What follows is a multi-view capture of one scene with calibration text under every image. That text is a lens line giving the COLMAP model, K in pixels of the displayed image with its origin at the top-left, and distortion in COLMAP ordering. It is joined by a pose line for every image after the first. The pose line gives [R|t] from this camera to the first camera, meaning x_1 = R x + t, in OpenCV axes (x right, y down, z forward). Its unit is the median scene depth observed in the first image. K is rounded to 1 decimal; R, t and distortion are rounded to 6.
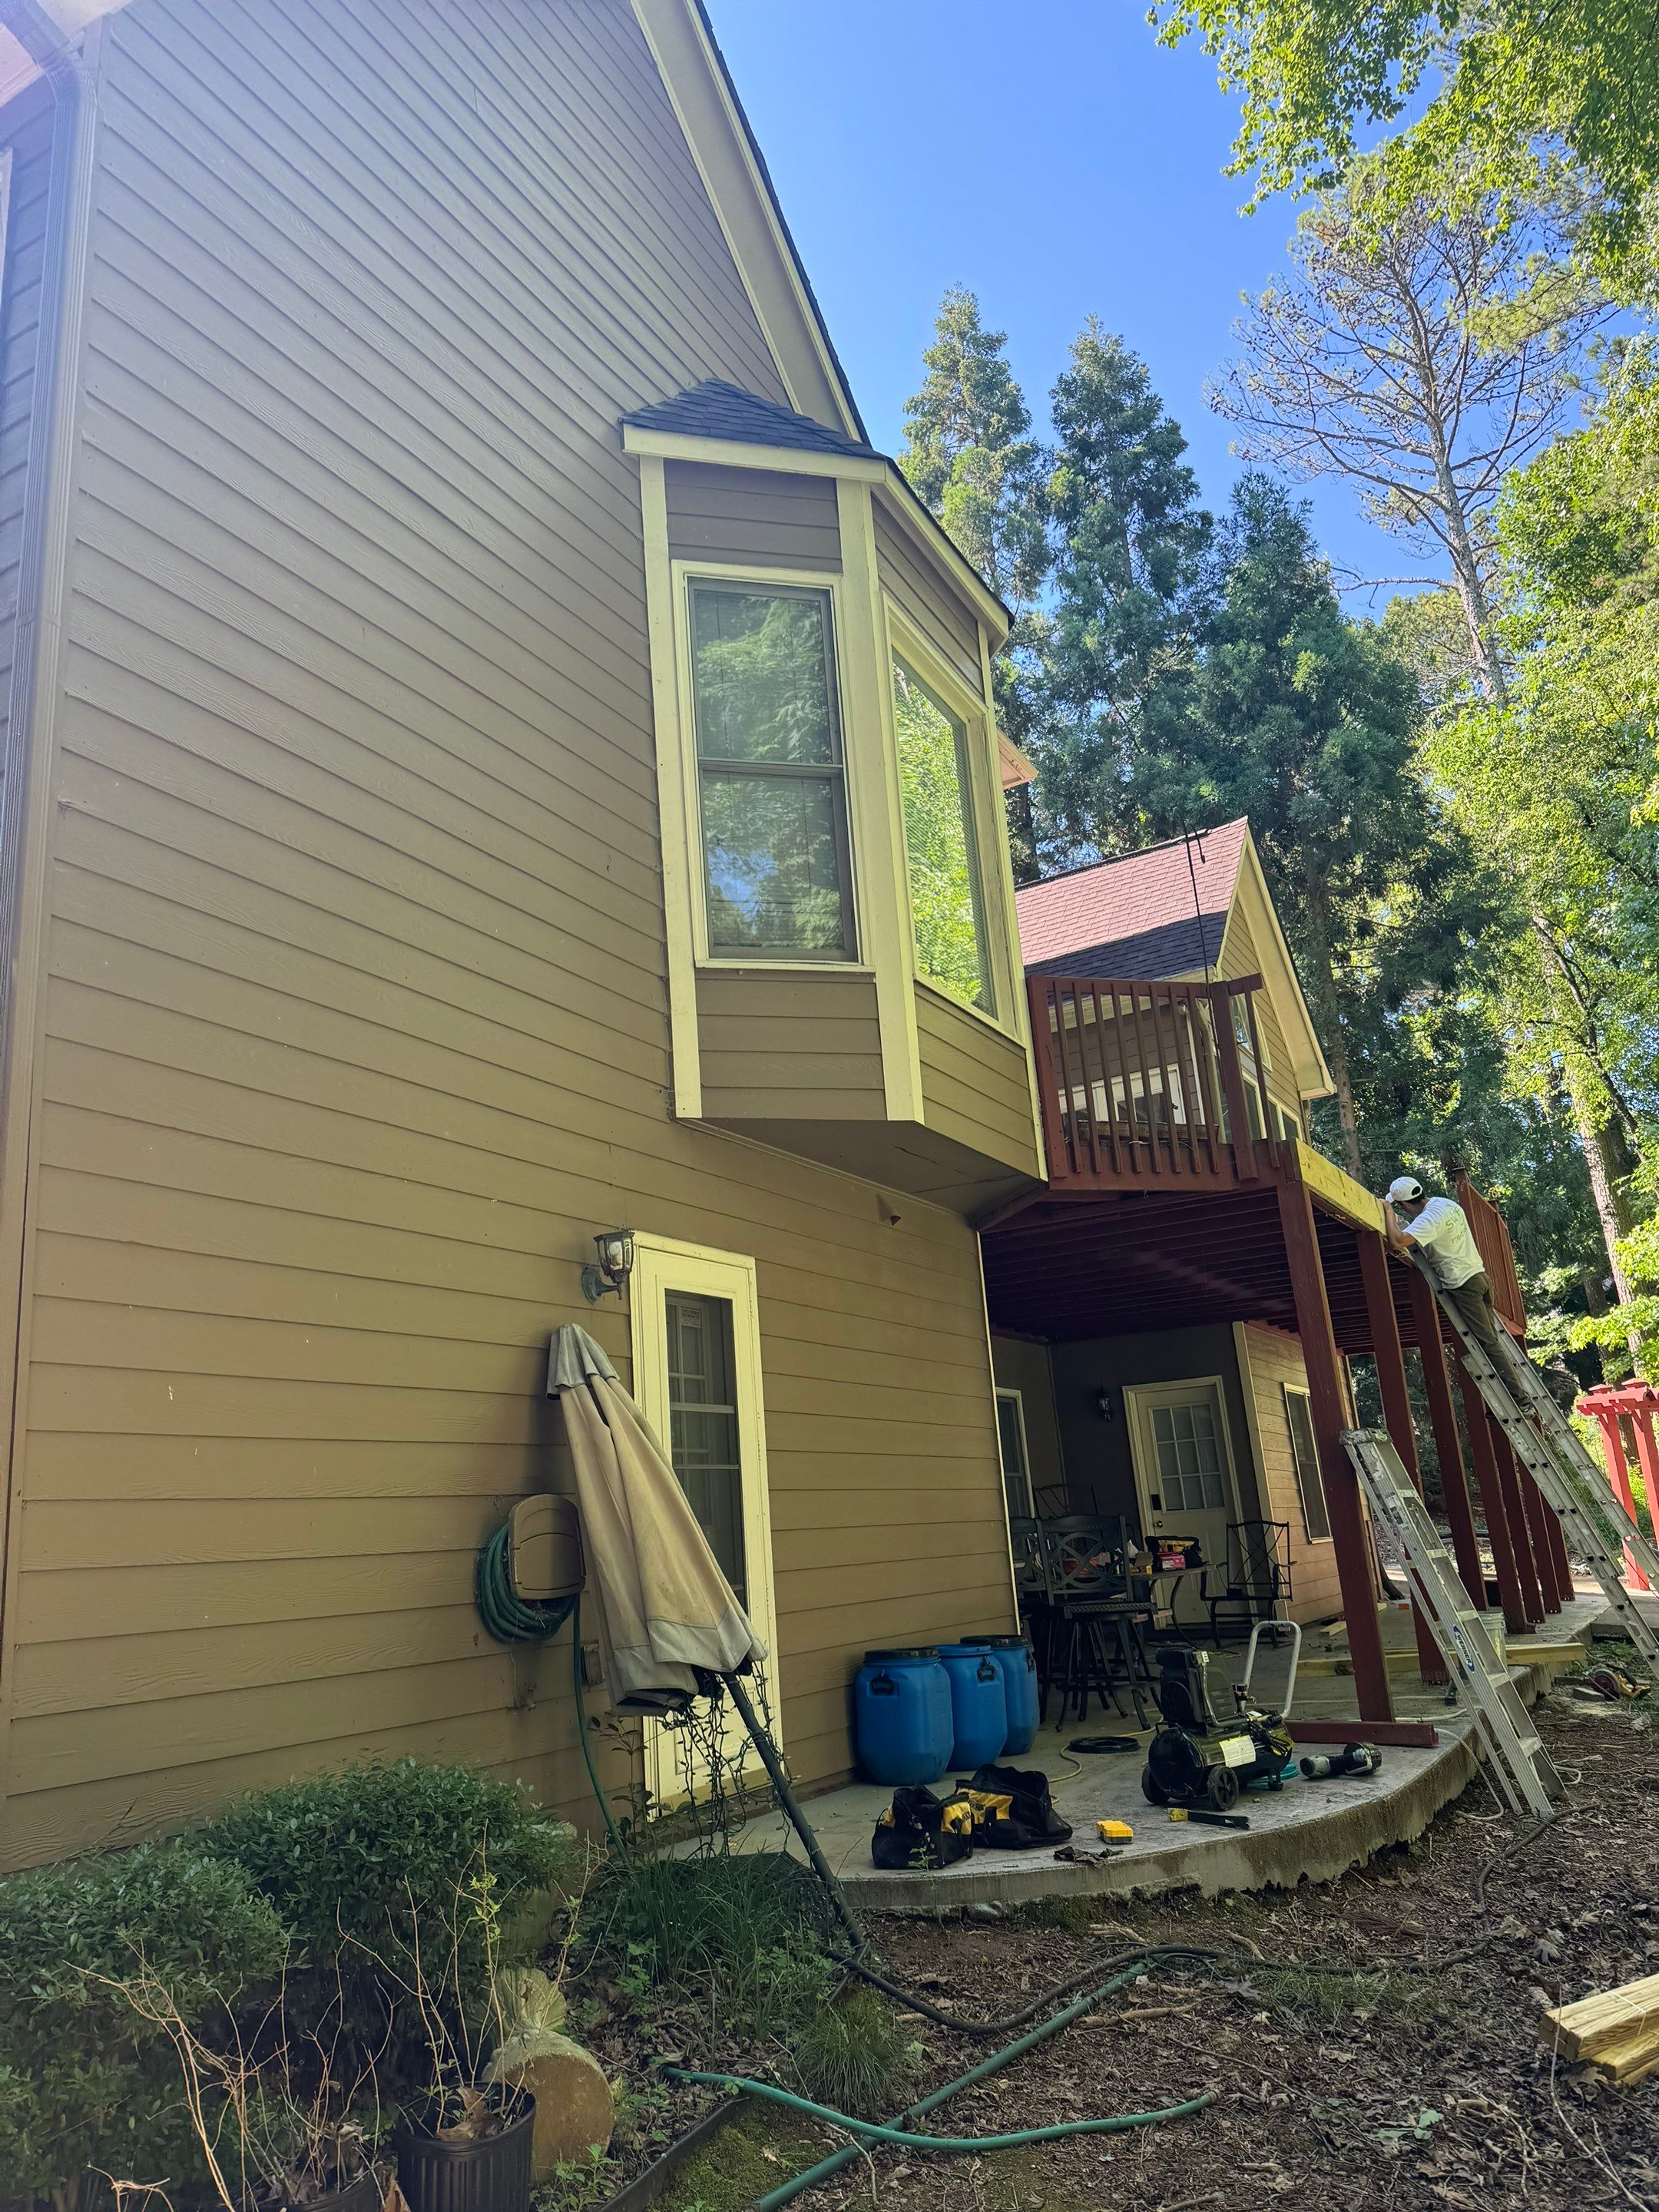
lens RADIAL K [[1539.7, 0, 829.5], [0, 1539.7, 1106.0], [0, 0, 1]] dist [0.081542, -0.103125]
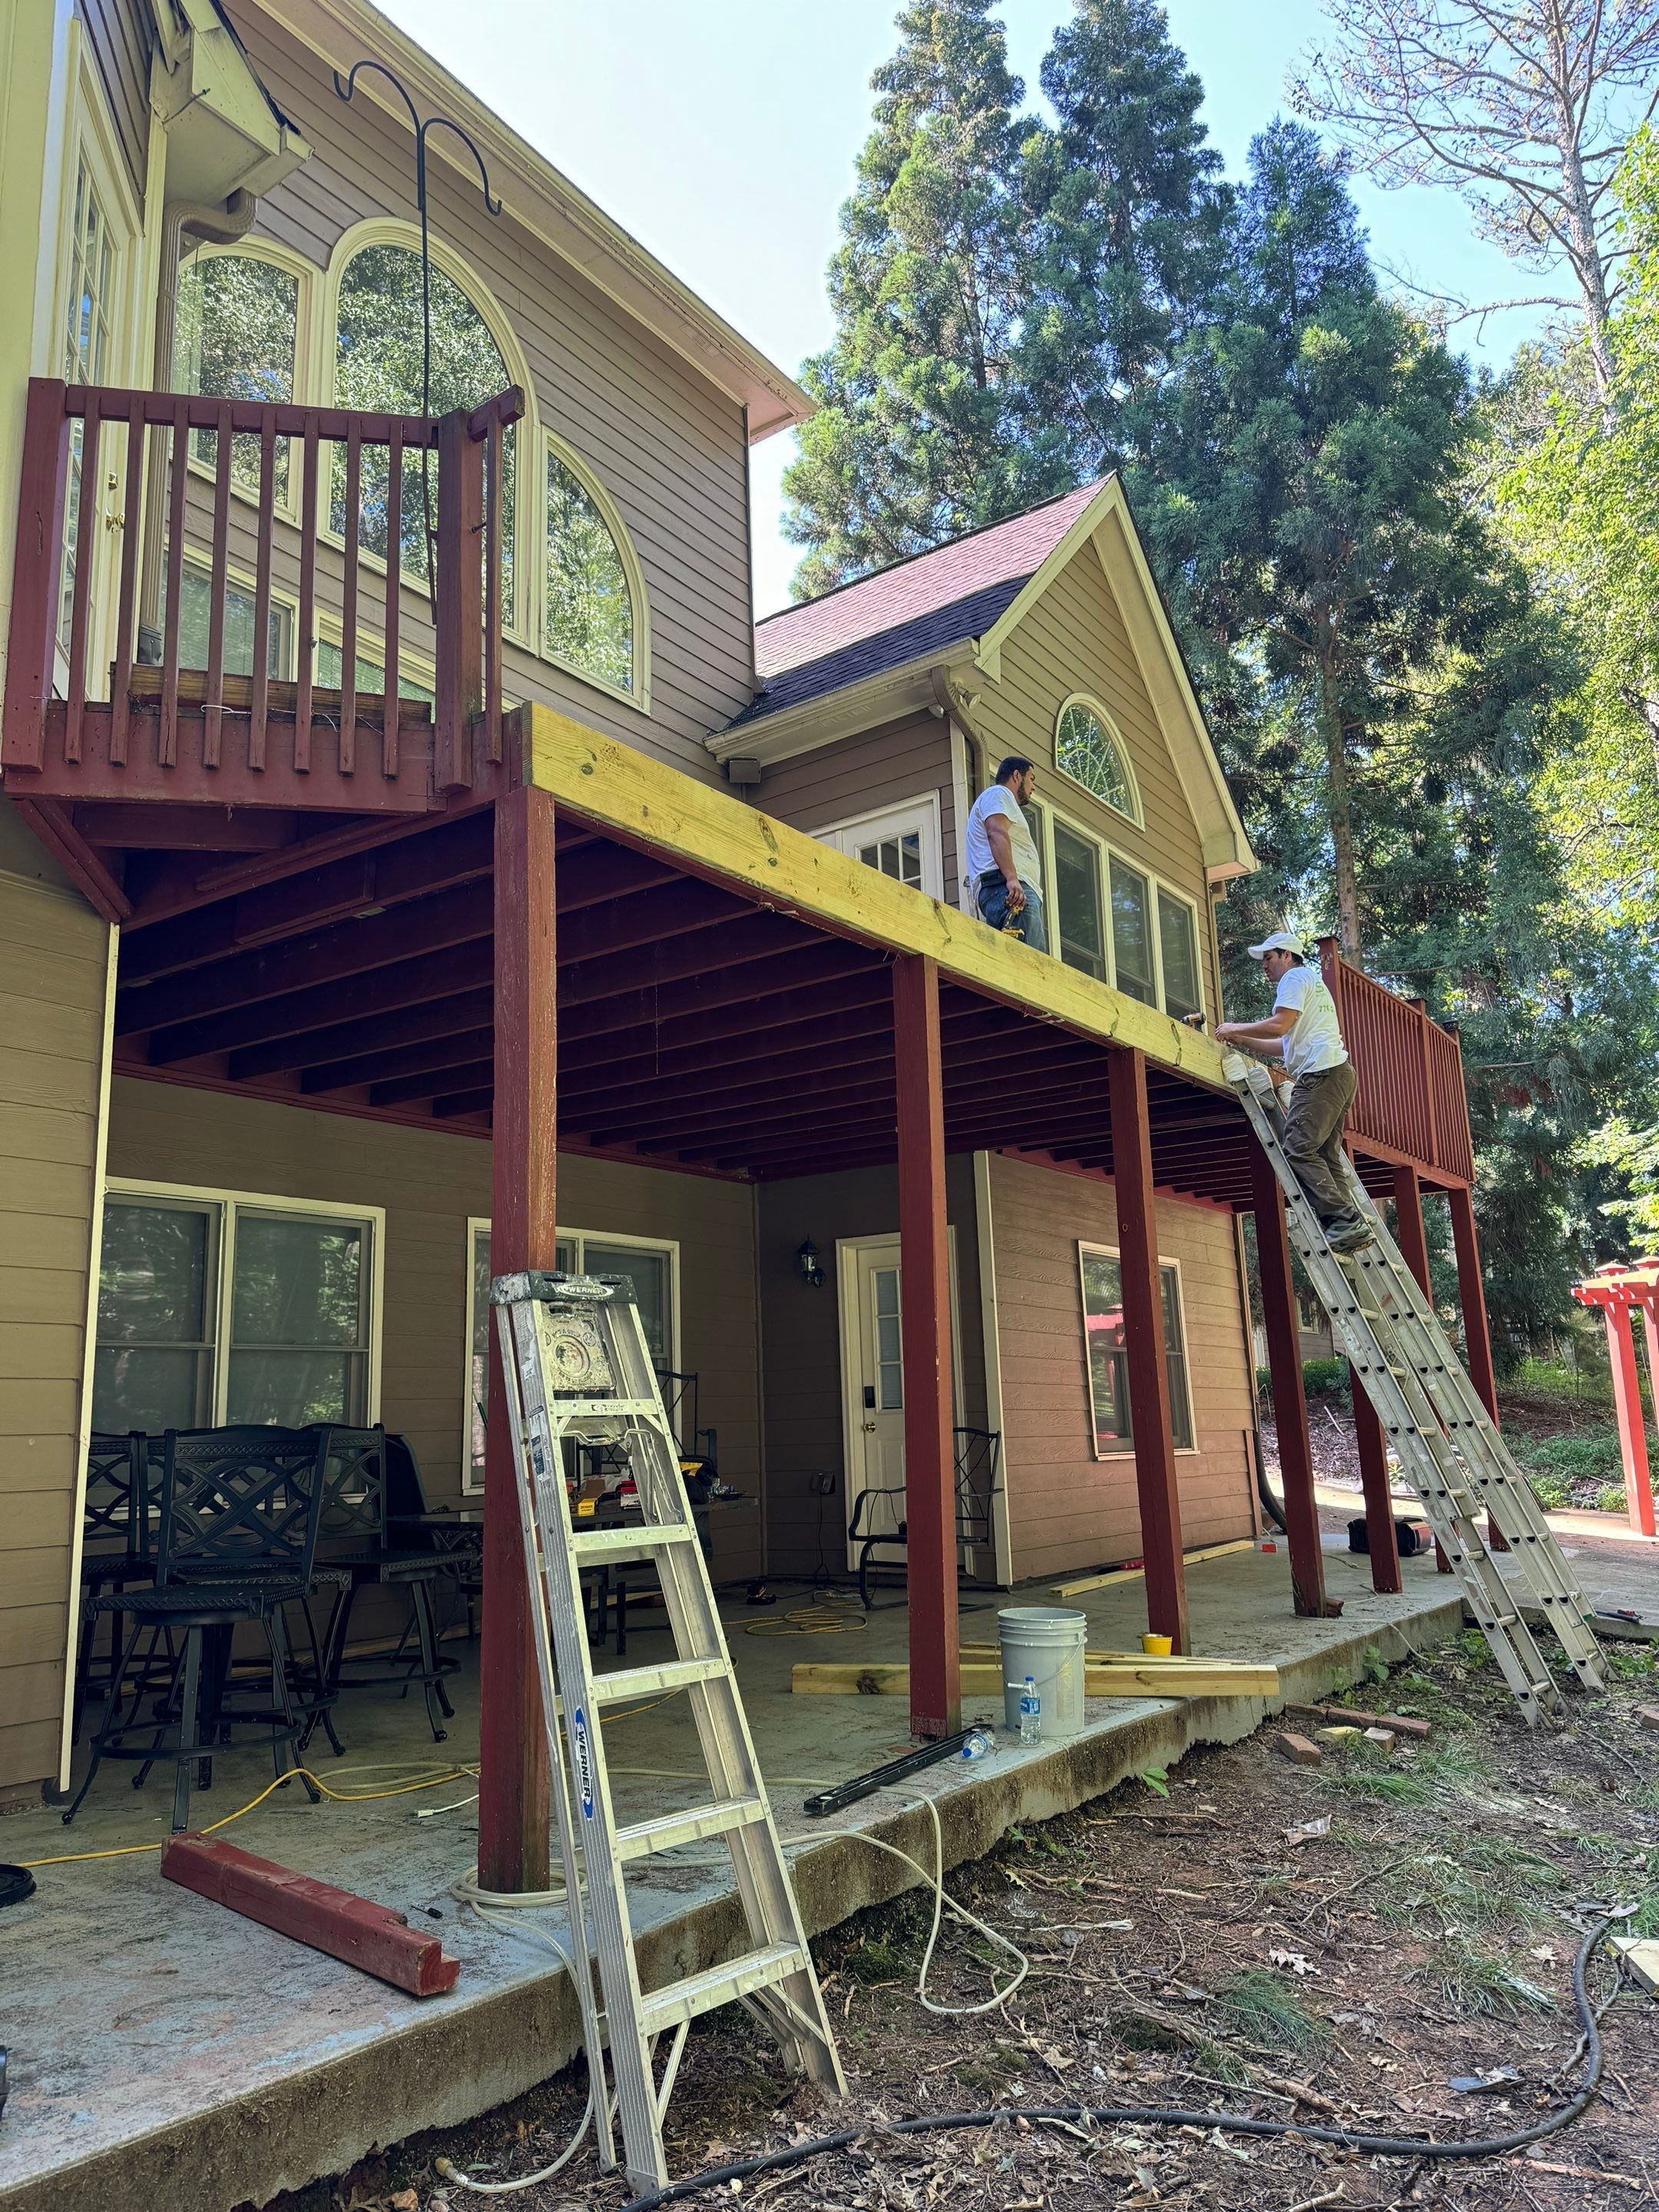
lens RADIAL K [[1548.7, 0, 814.1], [0, 1548.7, 1099.1], [0, 0, 1]] dist [0.060804, -0.040787]
pose [[0.994349, 0.015059, -0.105086, 0.408508], [-0.007338, 0.997270, 0.073473, 0.101558], [0.105905, -0.072287, 0.991745, 0.461212]]
